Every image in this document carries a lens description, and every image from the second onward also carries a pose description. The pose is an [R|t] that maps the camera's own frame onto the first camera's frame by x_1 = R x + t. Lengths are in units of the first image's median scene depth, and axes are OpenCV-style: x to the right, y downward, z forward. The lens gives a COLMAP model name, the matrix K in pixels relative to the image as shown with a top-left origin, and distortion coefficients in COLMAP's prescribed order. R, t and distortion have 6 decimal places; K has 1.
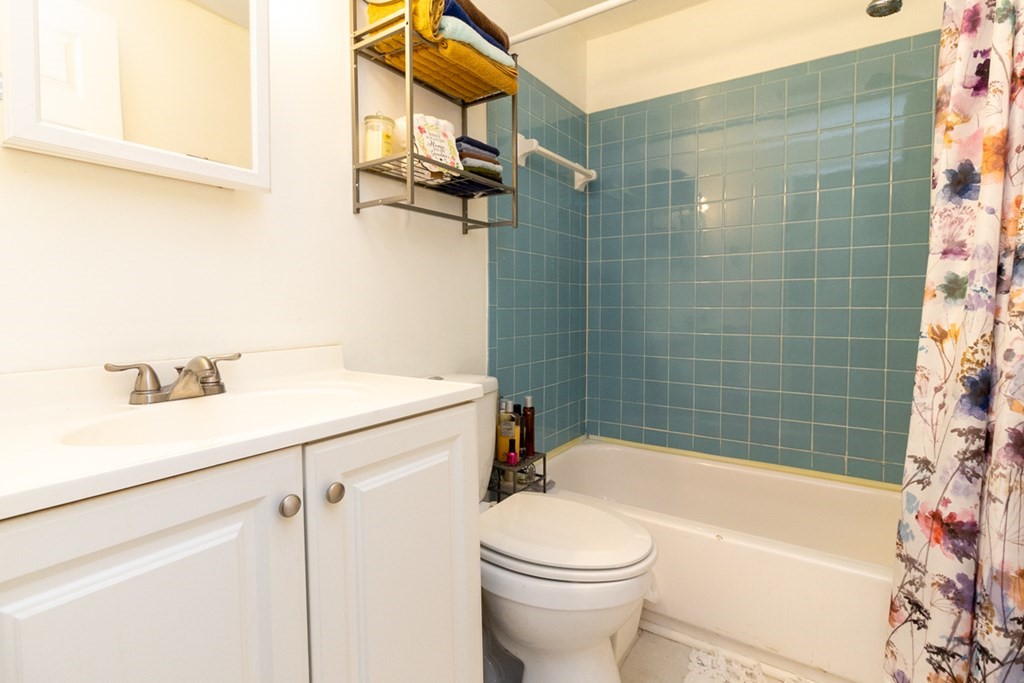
lens RADIAL K [[488.4, 0, 515.8], [0, 488.4, 322.2], [0, 0, 1]] dist [0.000265, -0.000590]
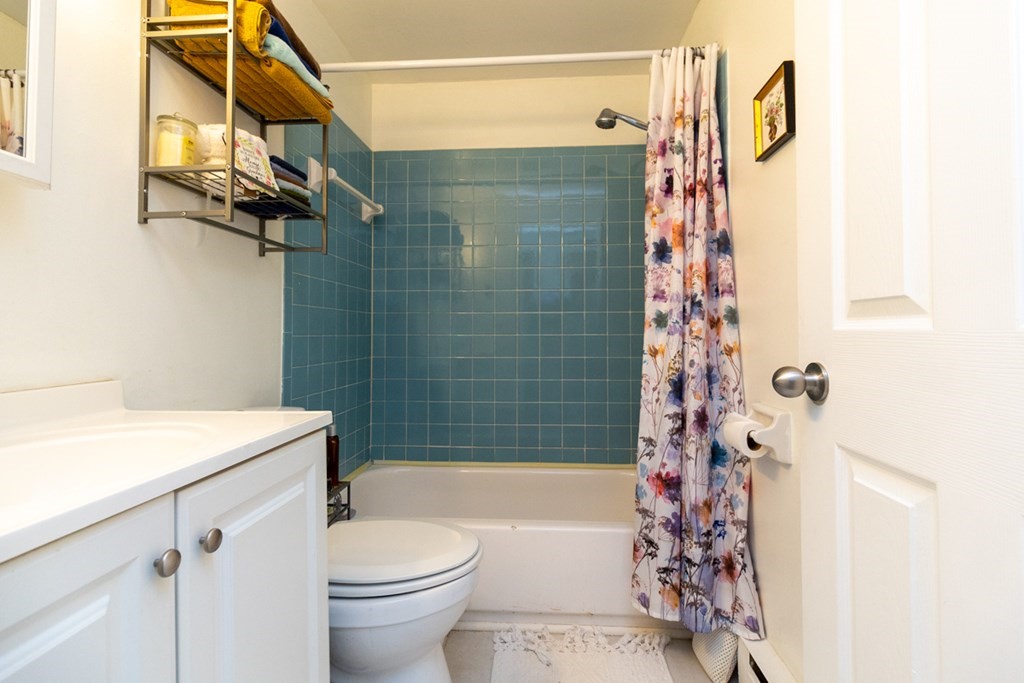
lens RADIAL K [[477.9, 0, 508.1], [0, 477.9, 321.5], [0, 0, 1]] dist [0.000691, -0.000192]
pose [[0.863692, 0.012268, 0.503871, -0.207027], [0.018247, 0.998287, -0.055584, 0.004988], [-0.503690, 0.057201, 0.861989, -0.026029]]
